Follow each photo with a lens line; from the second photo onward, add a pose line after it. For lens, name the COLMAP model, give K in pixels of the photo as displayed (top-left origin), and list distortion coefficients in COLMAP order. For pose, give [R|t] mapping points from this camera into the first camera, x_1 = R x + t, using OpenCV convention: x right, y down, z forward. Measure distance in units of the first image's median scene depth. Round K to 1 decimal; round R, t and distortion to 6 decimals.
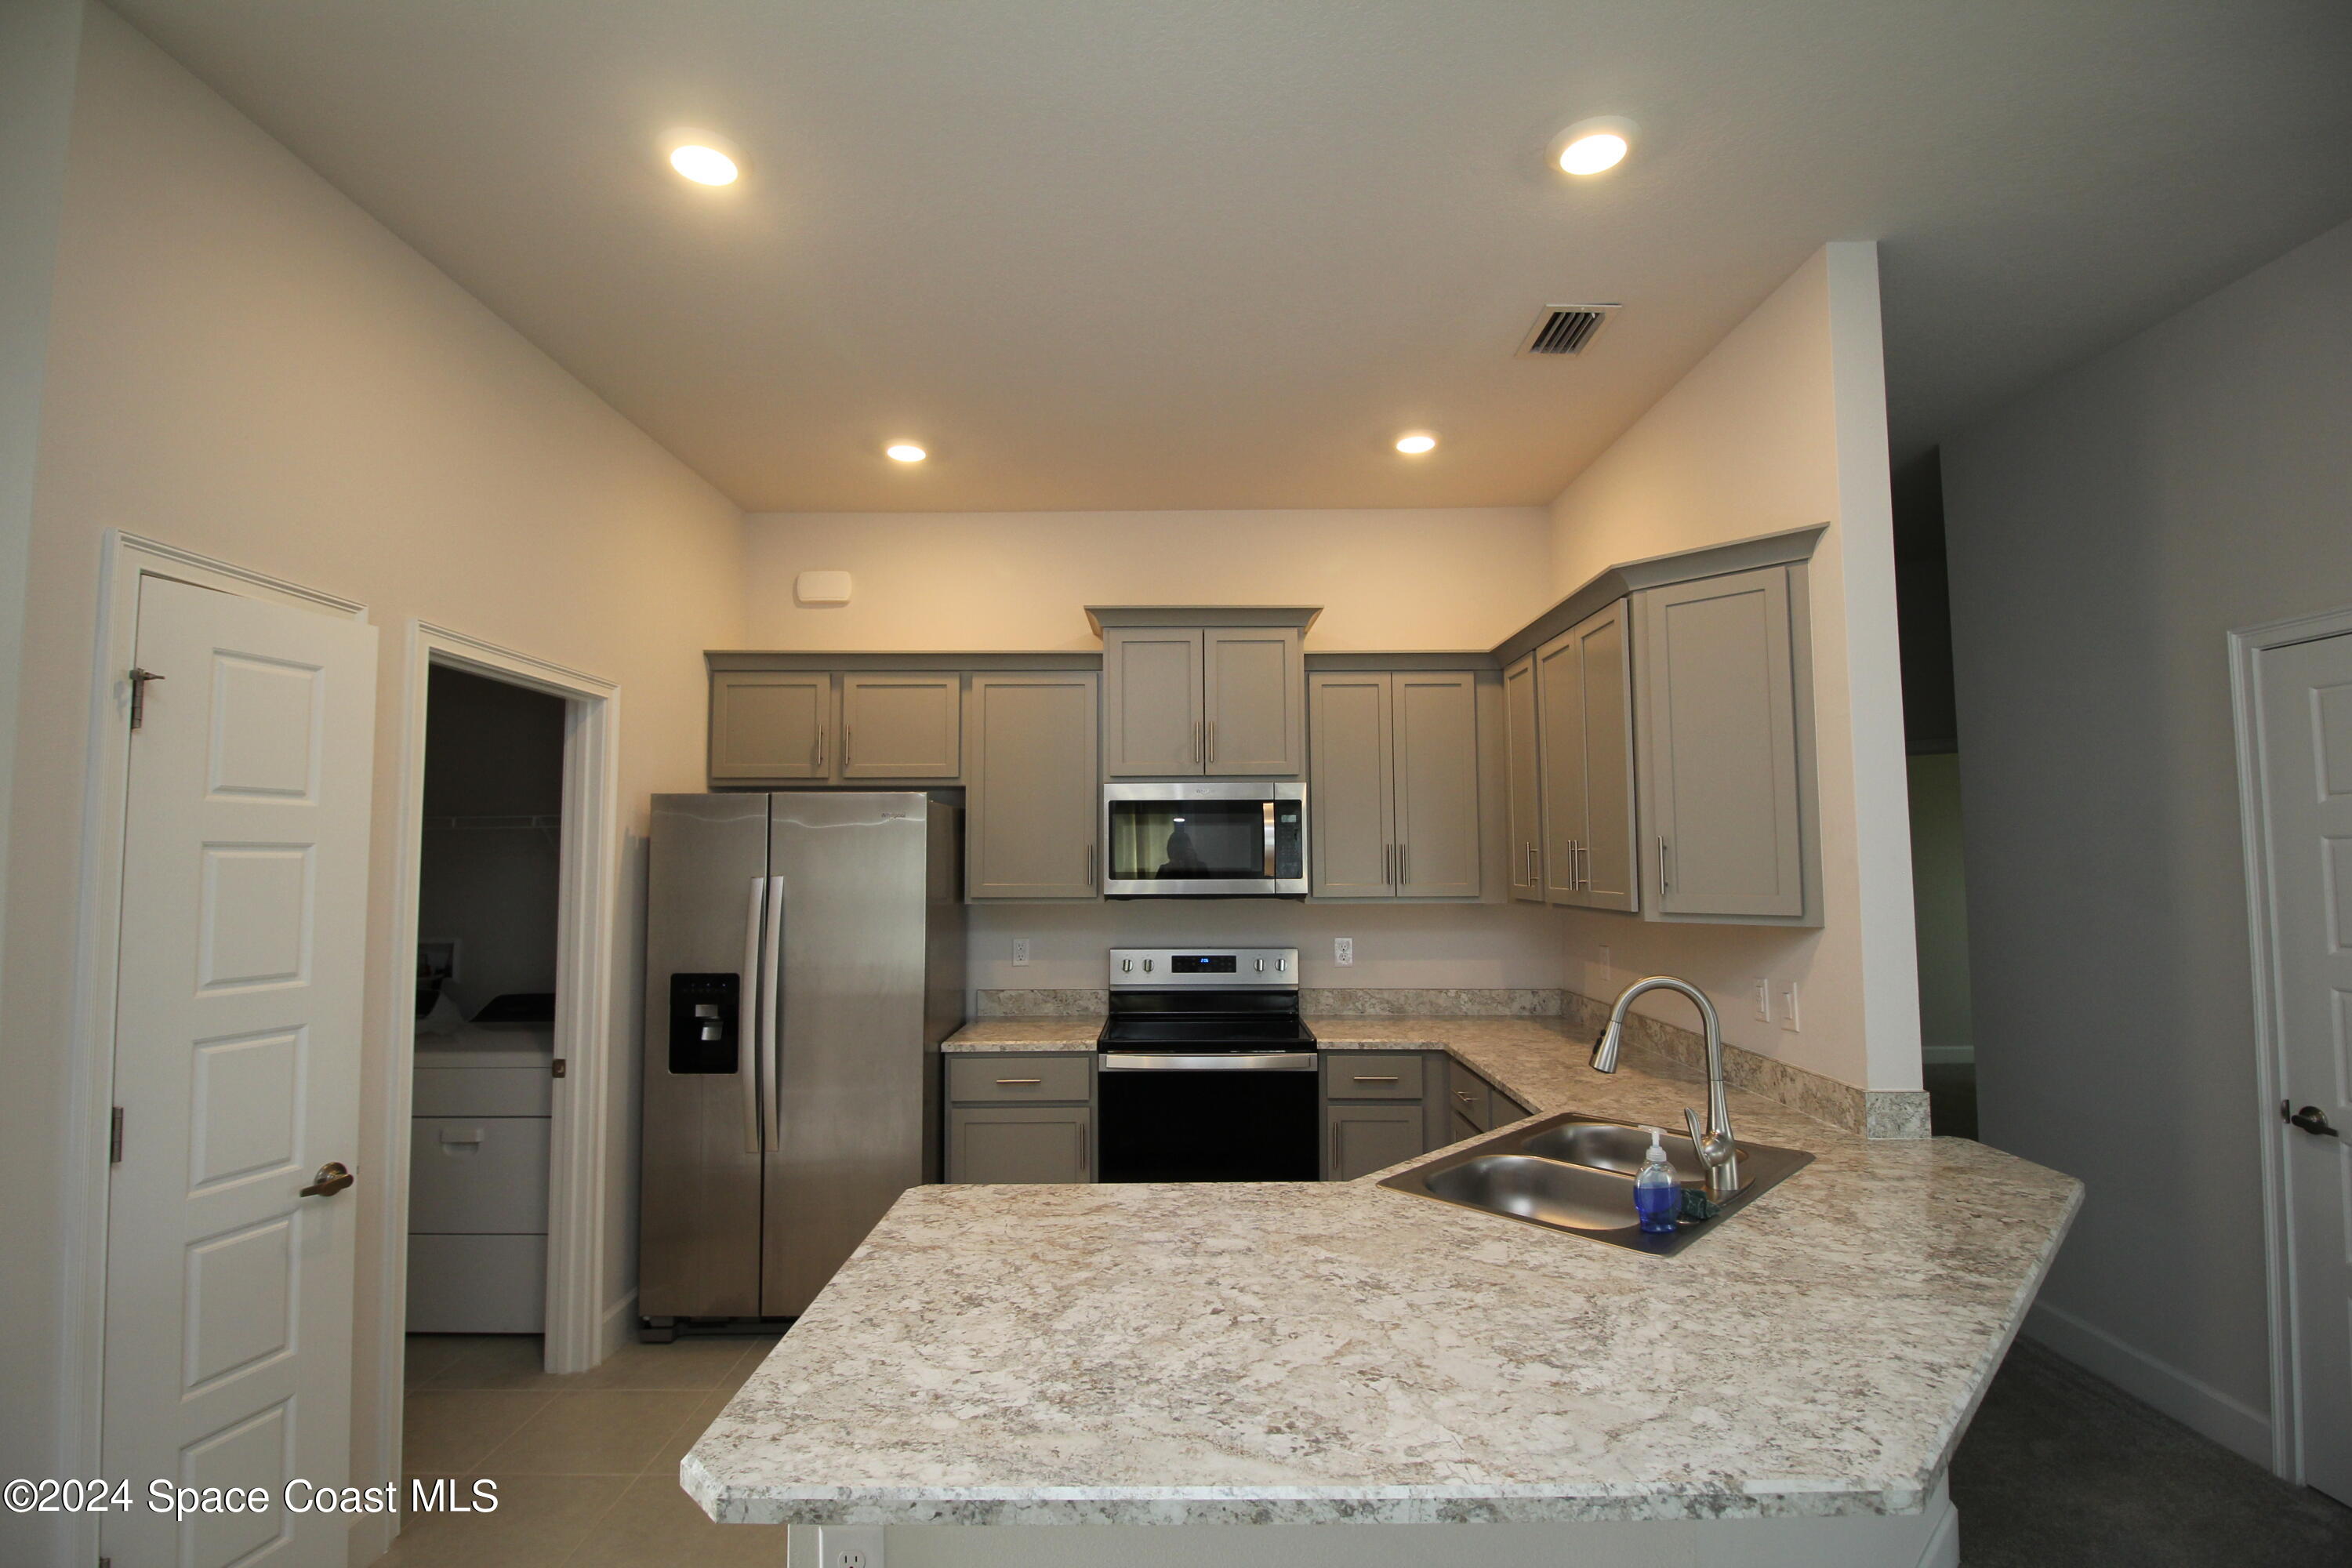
lens RADIAL K [[1084.1, 0, 1181.4], [0, 1084.1, 778.6], [0, 0, 1]] dist [0.000902, -0.013191]
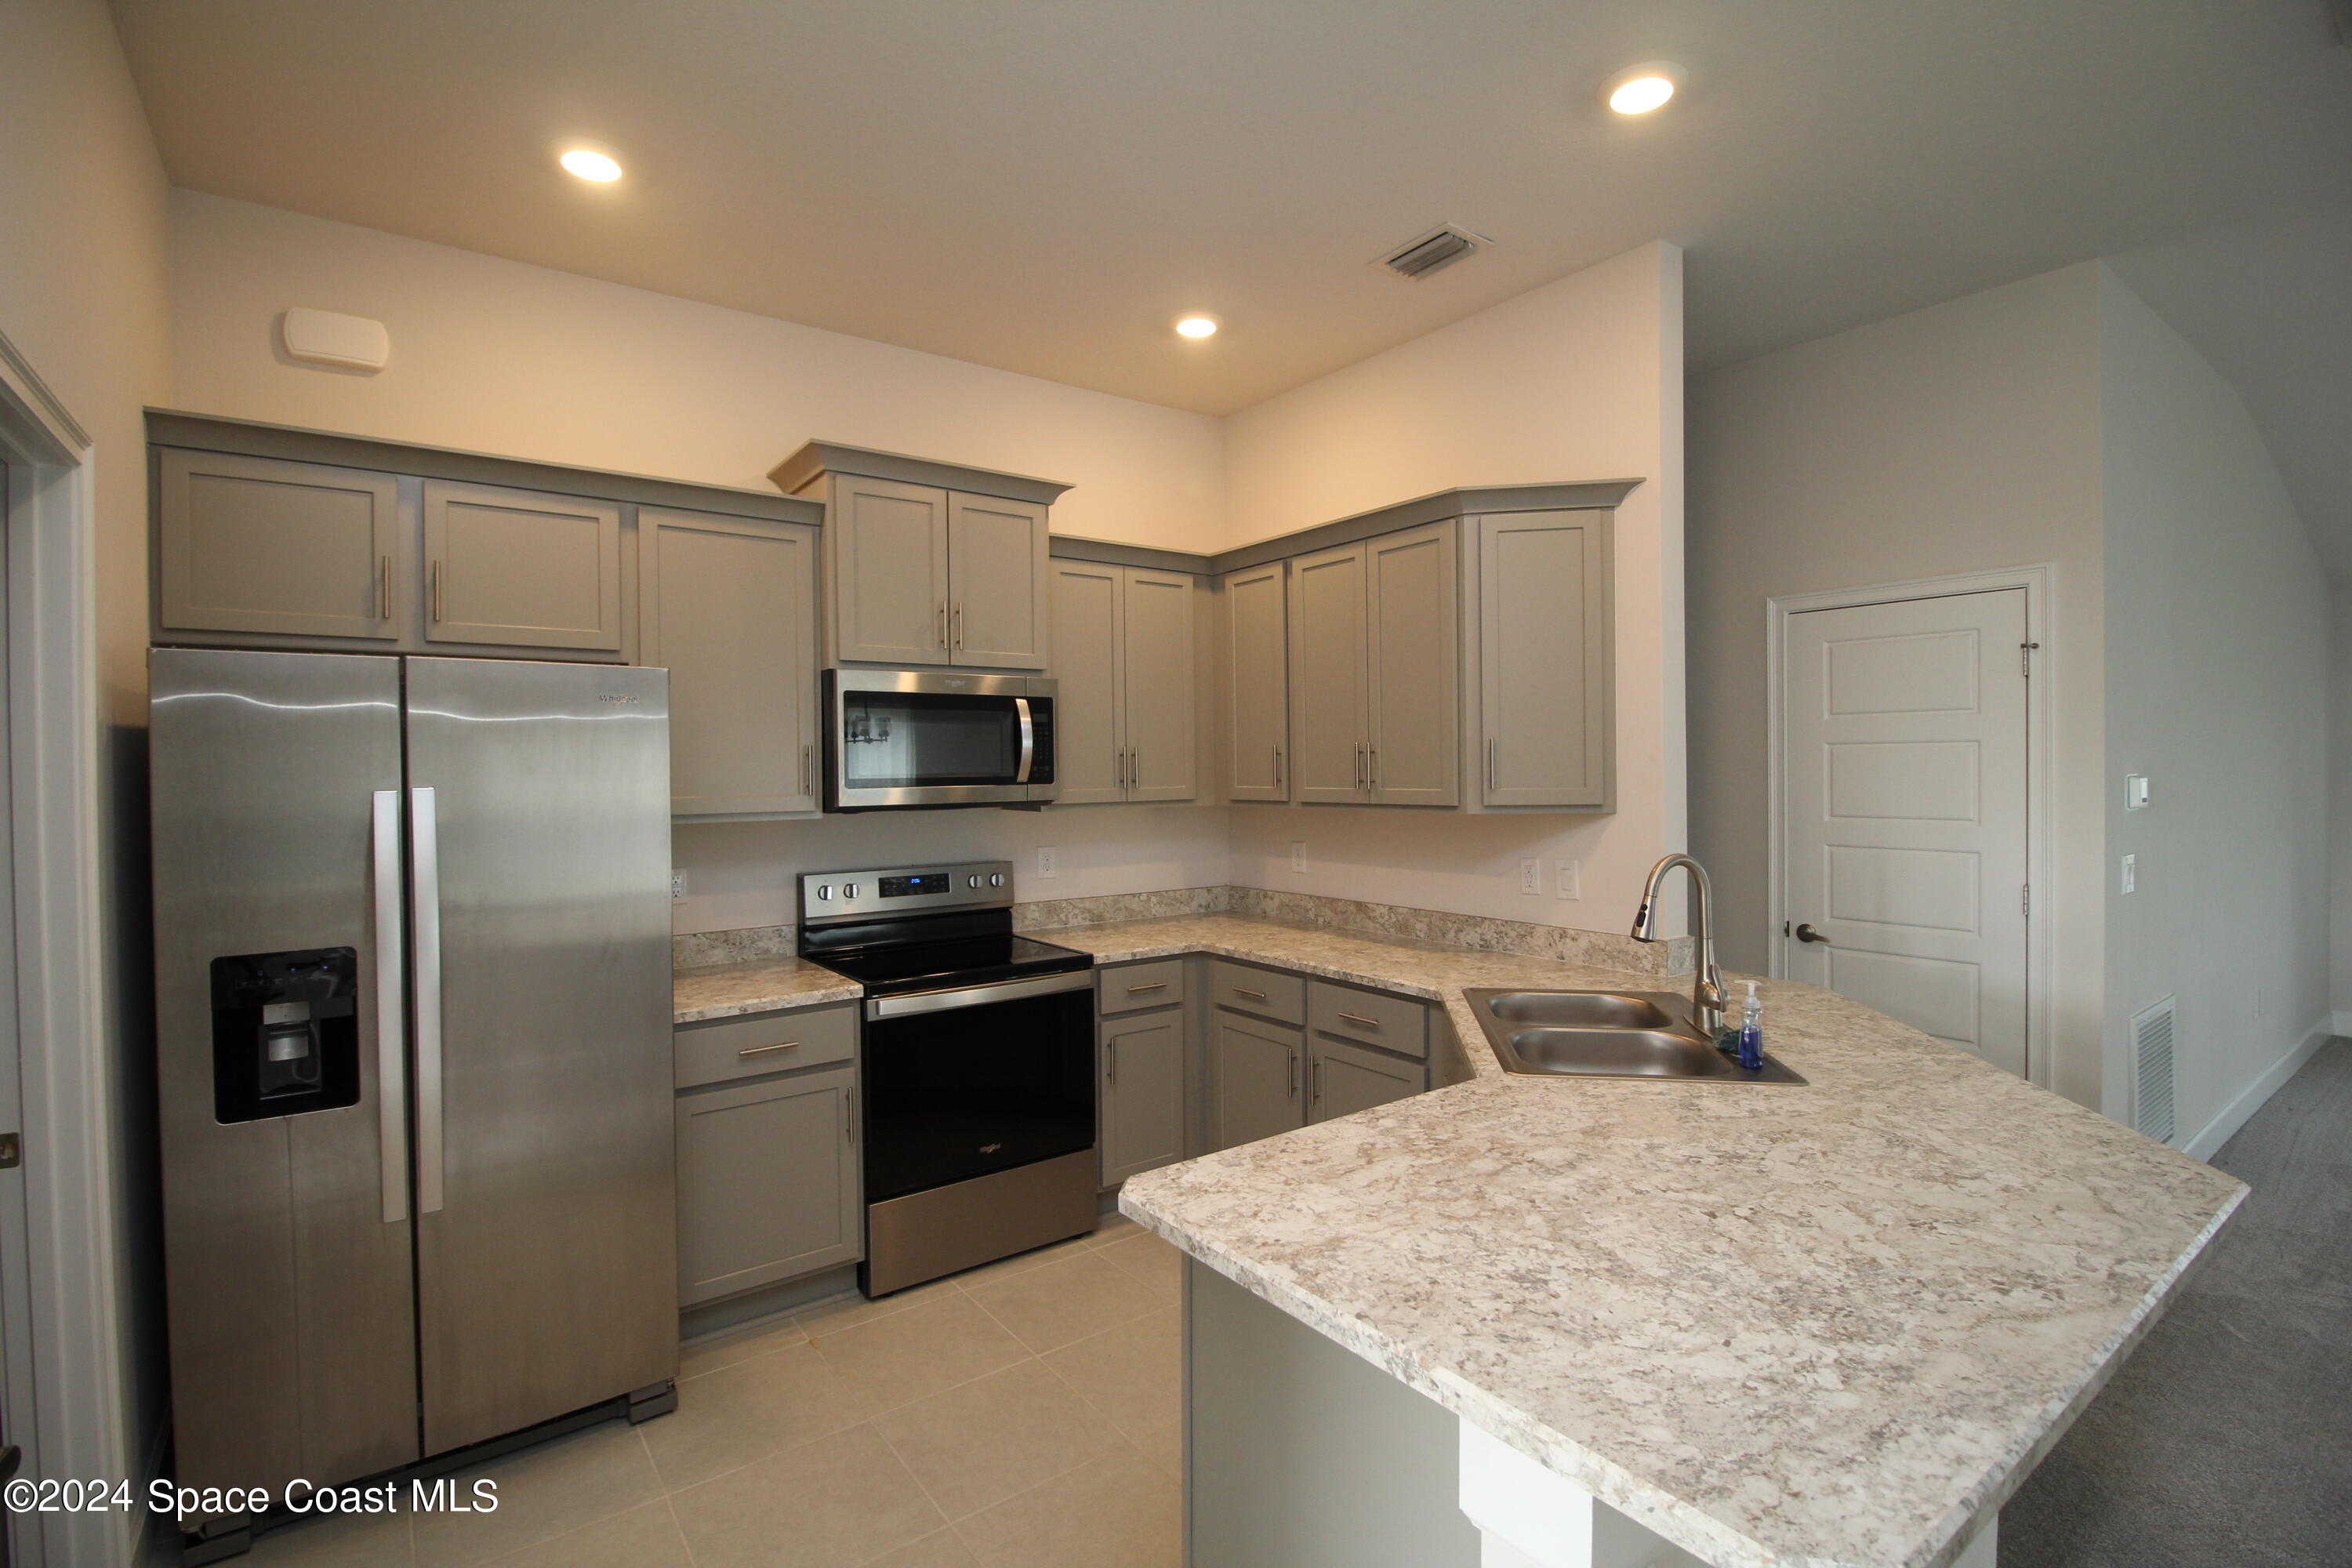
lens RADIAL K [[1084.1, 0, 1181.4], [0, 1084.1, 778.6], [0, 0, 1]] dist [0.000902, -0.013191]
pose [[0.803676, -0.010905, 0.594968, -0.517538], [-0.036965, 0.996986, 0.068206, 0.032075], [-0.593918, -0.076809, 0.800851, 0.304617]]
